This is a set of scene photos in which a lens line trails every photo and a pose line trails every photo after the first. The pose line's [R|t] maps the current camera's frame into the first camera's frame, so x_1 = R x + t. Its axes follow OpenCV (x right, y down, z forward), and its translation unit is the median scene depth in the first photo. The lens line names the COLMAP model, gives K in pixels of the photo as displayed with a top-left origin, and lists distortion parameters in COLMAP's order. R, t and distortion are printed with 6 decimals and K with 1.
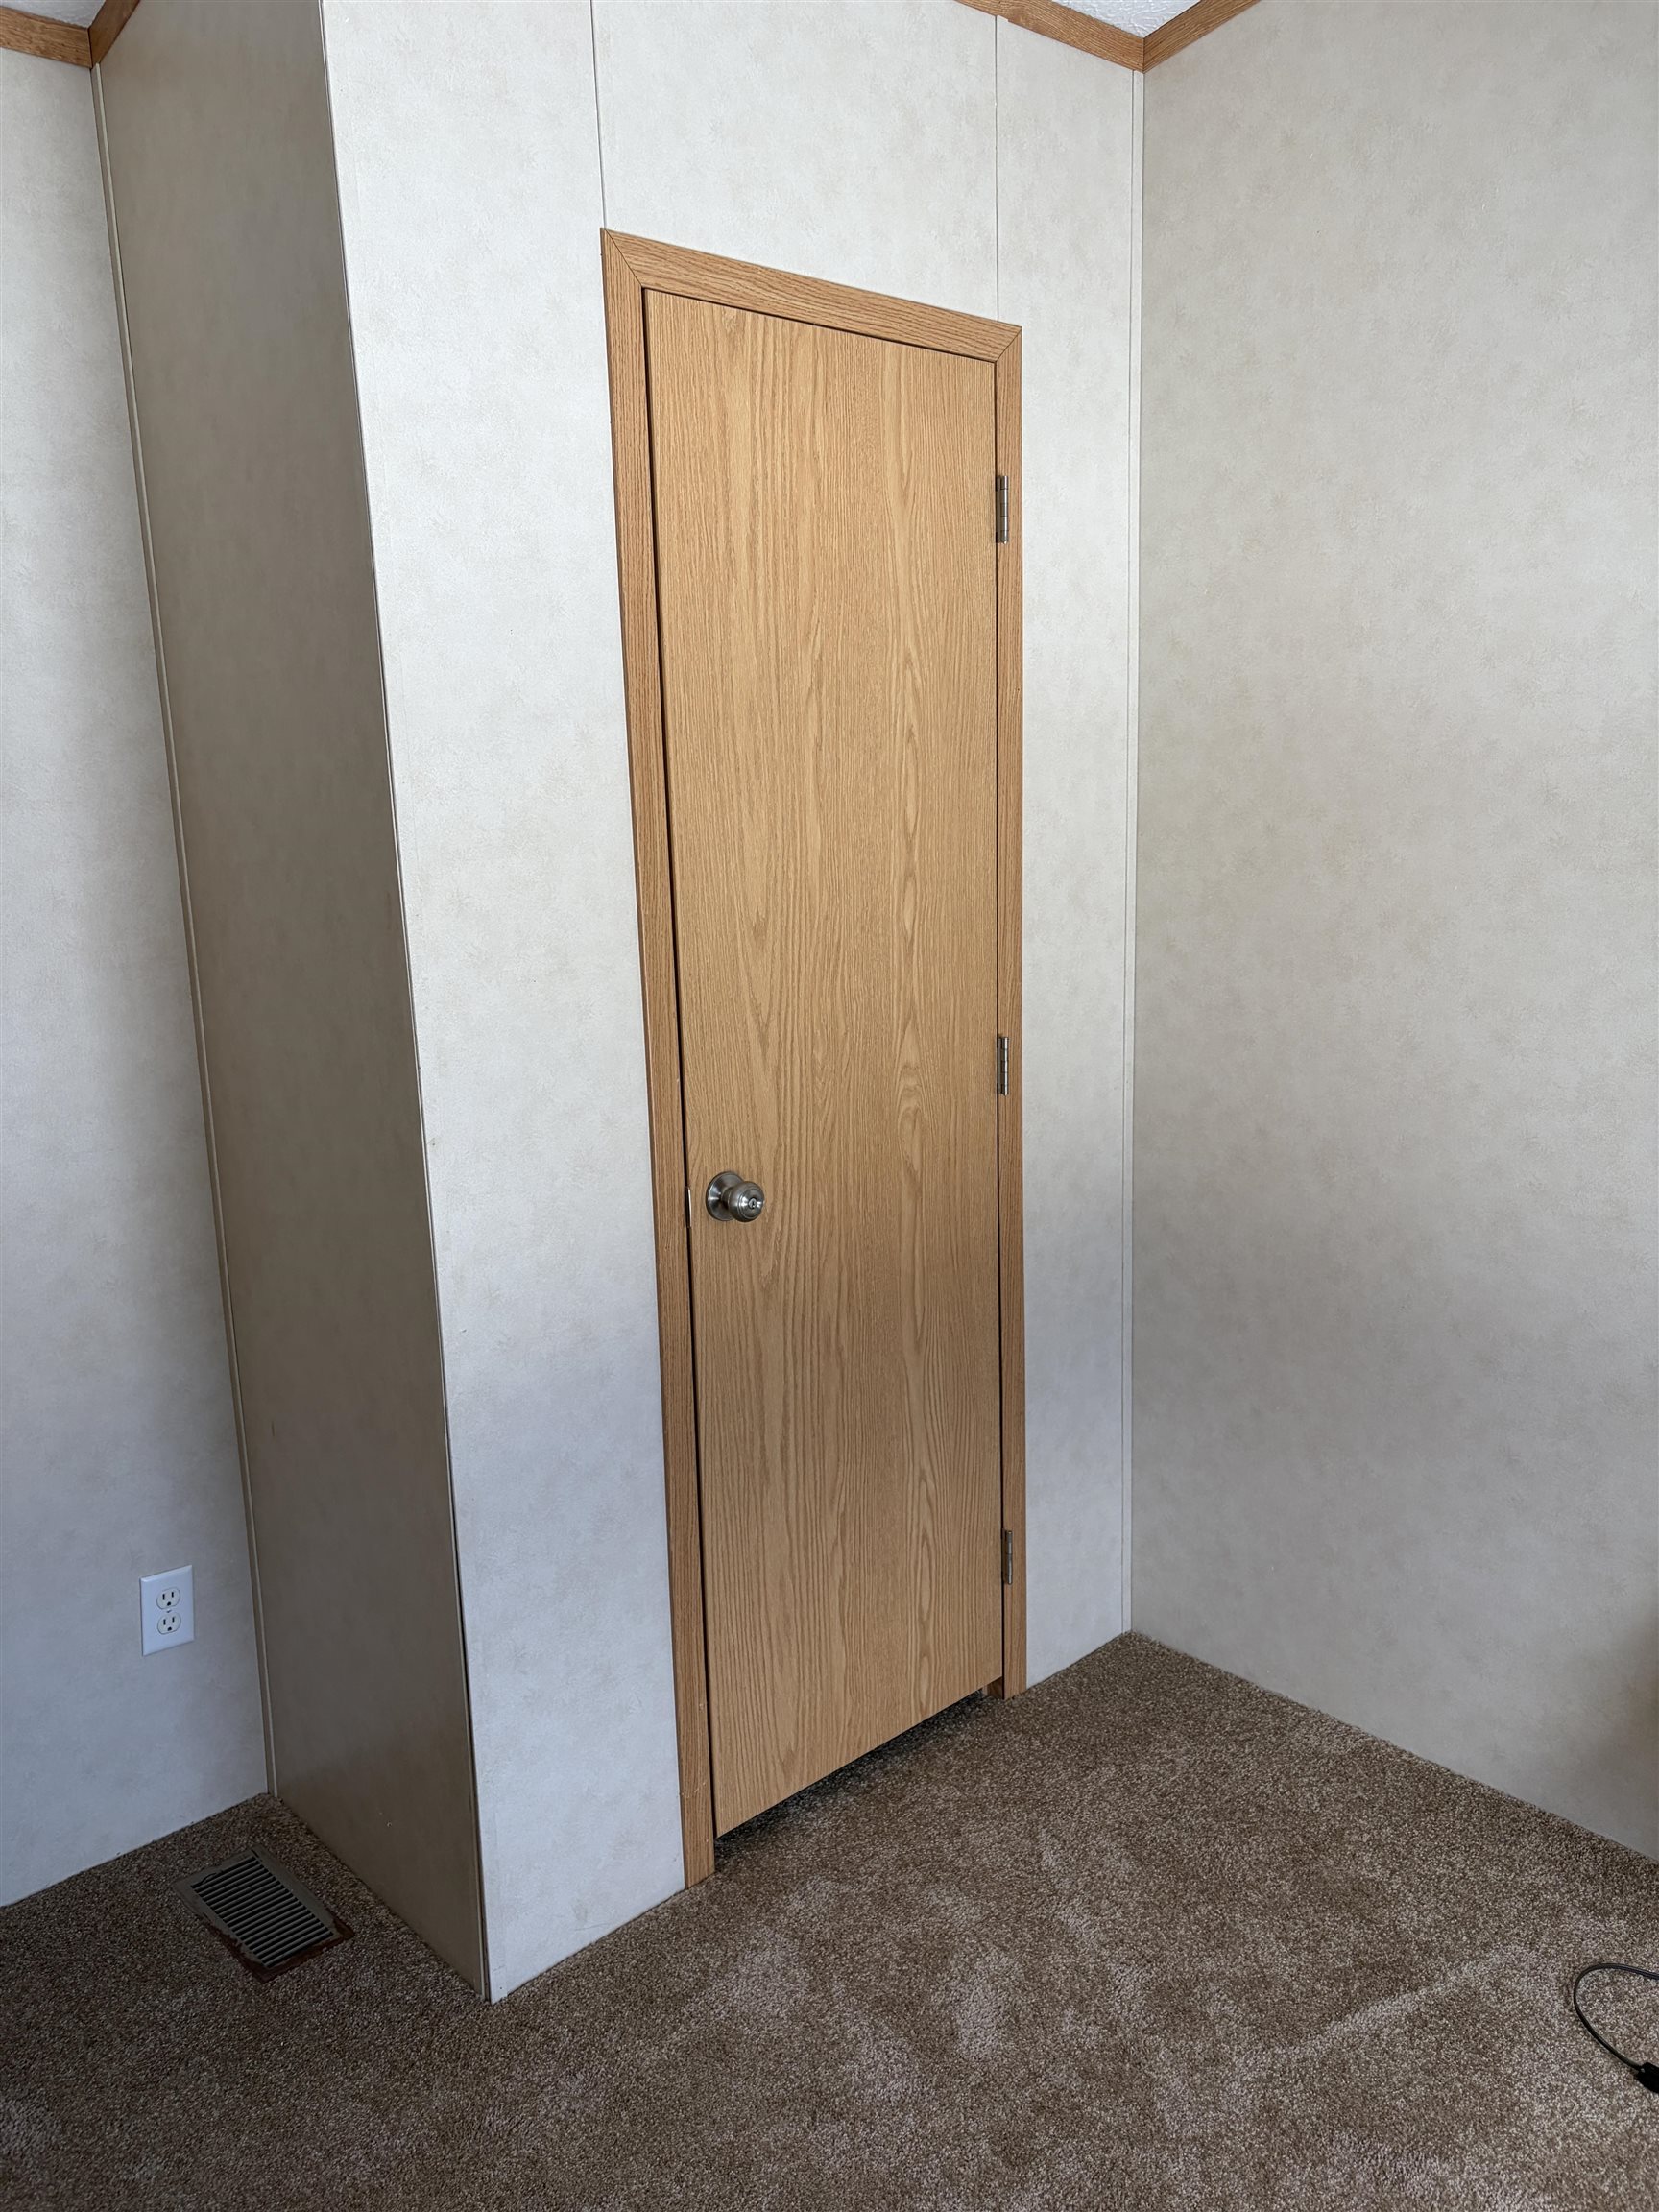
lens RADIAL K [[1675.3, 0, 825.6], [0, 1675.3, 1118.8], [0, 0, 1]] dist [0.158846, -0.374306]
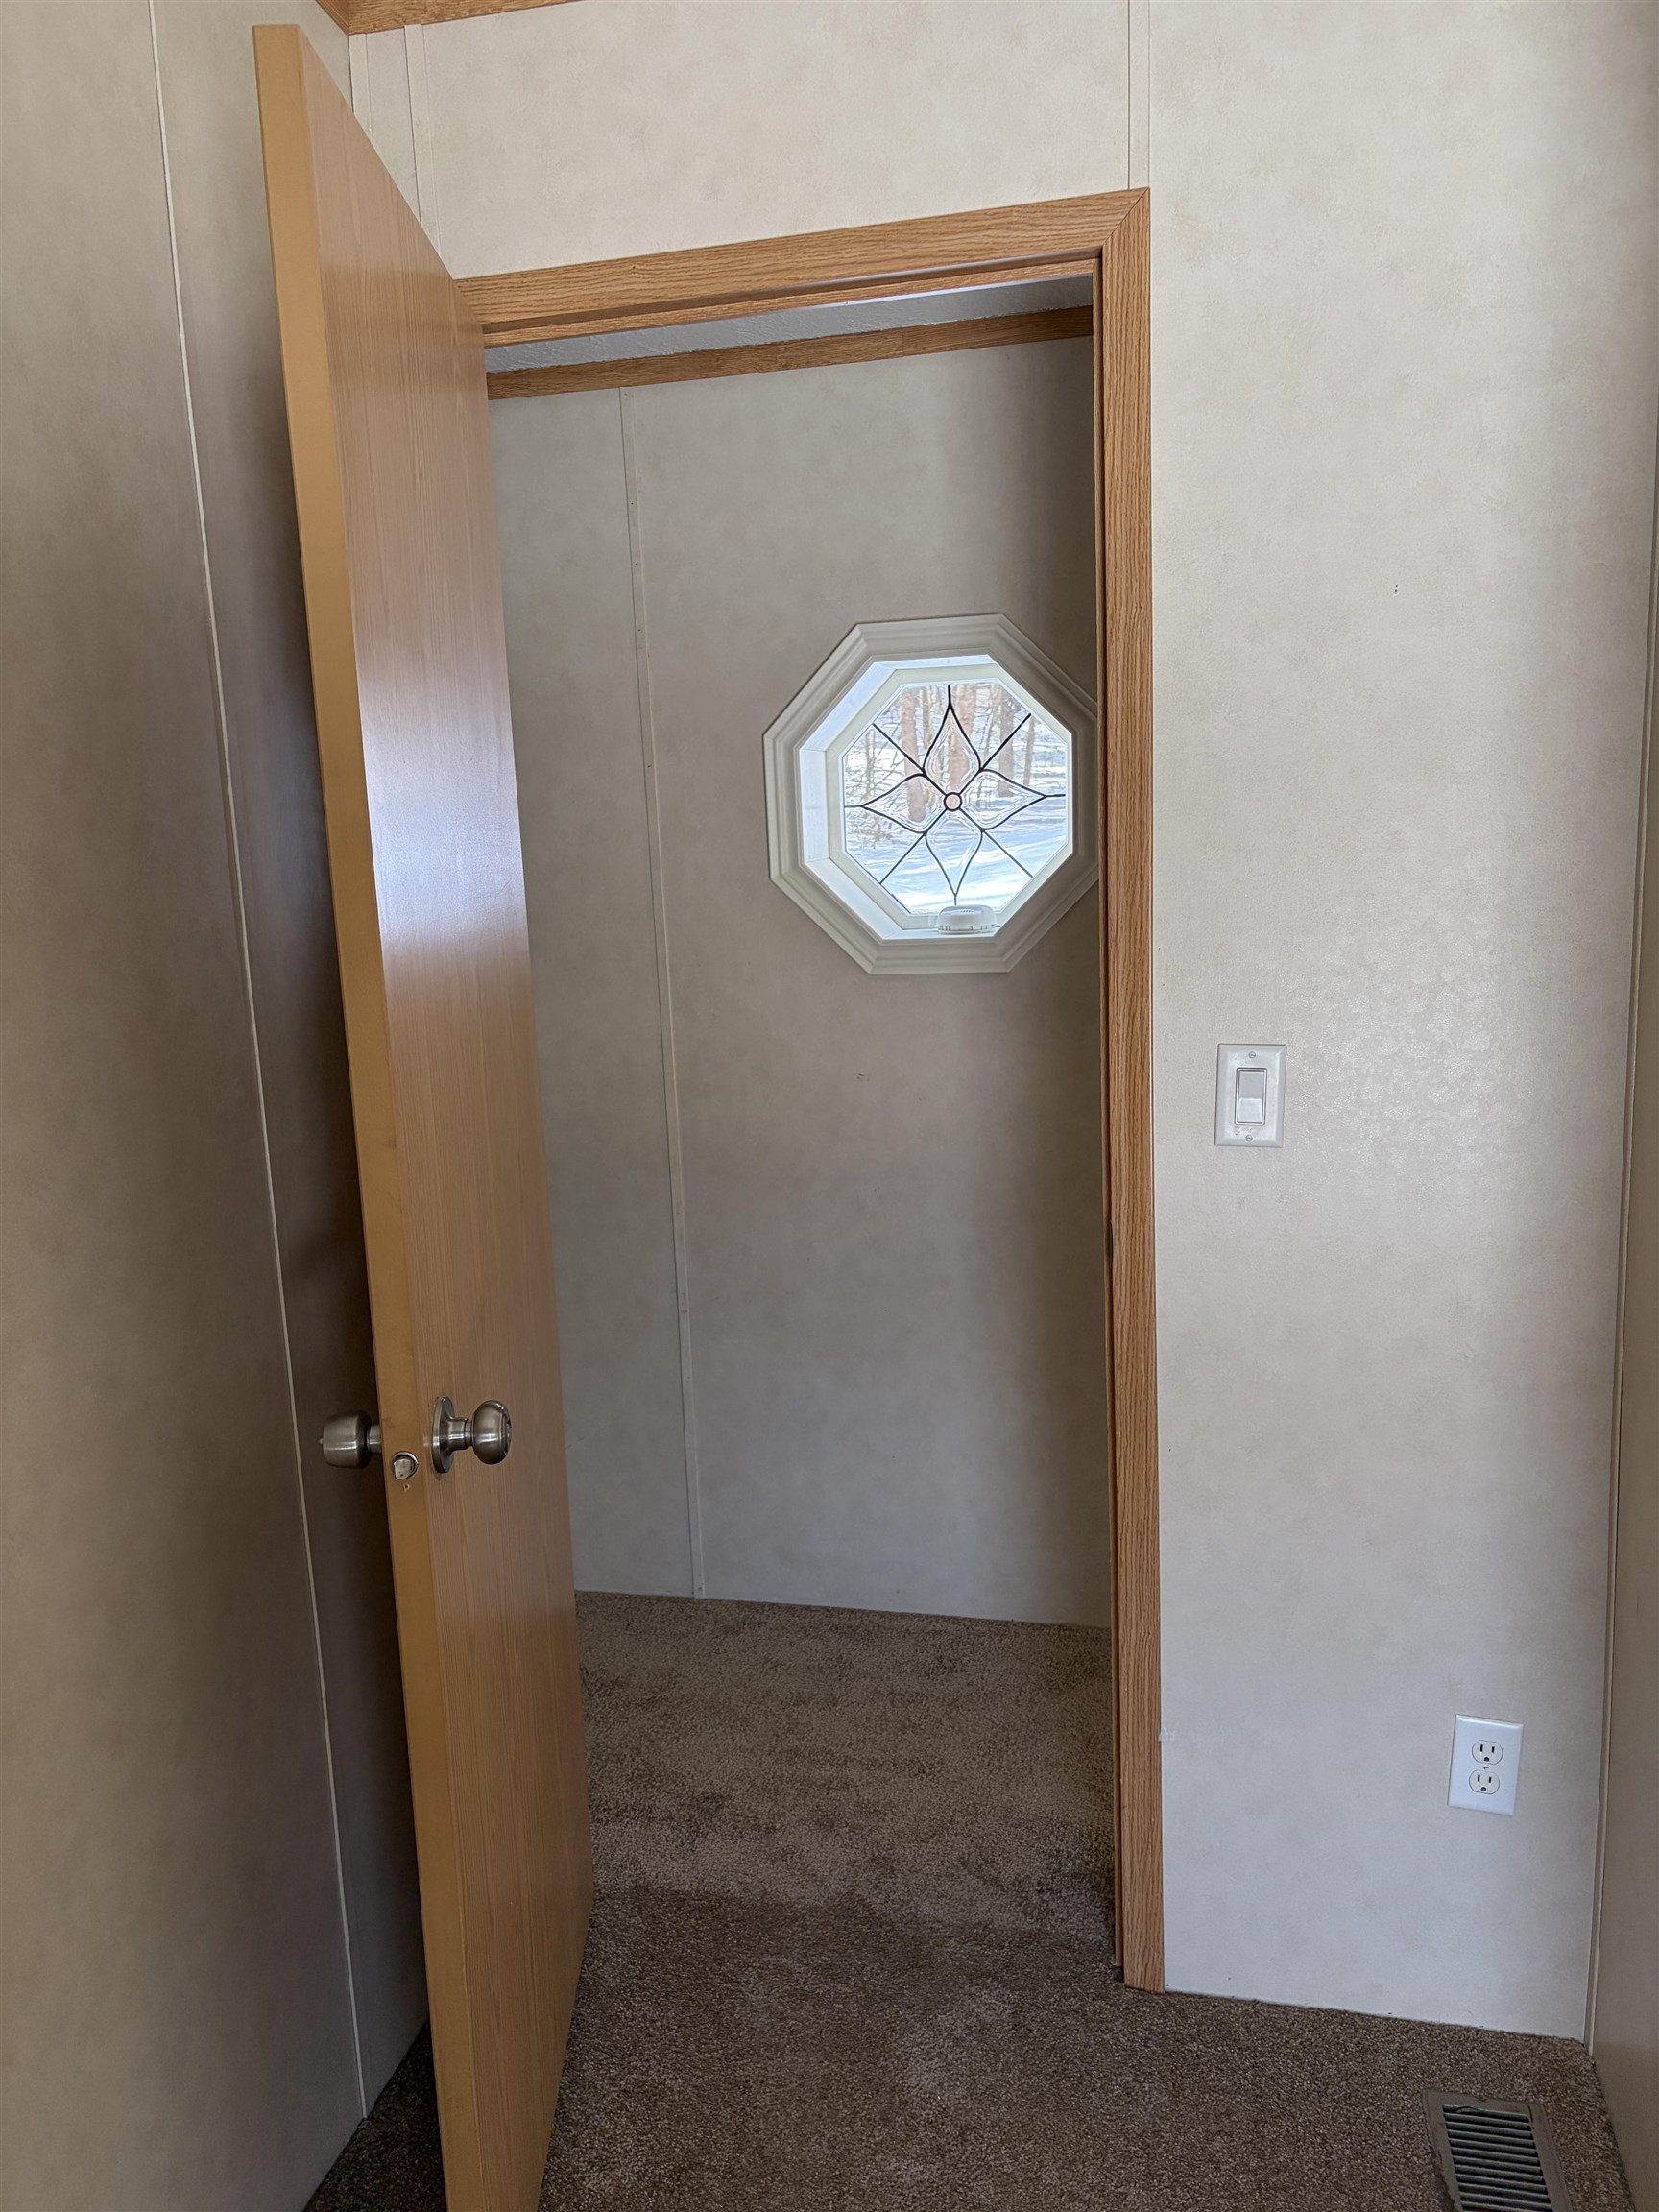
lens RADIAL K [[1657.8, 0, 824.9], [0, 1657.8, 1112.2], [0, 0, 1]] dist [0.050788, -0.059838]
pose [[0.550882, 0.141565, -0.822489, 0.054974], [-0.143501, 0.986898, 0.073750, -0.034213], [0.822153, 0.077400, 0.563980, 0.264249]]
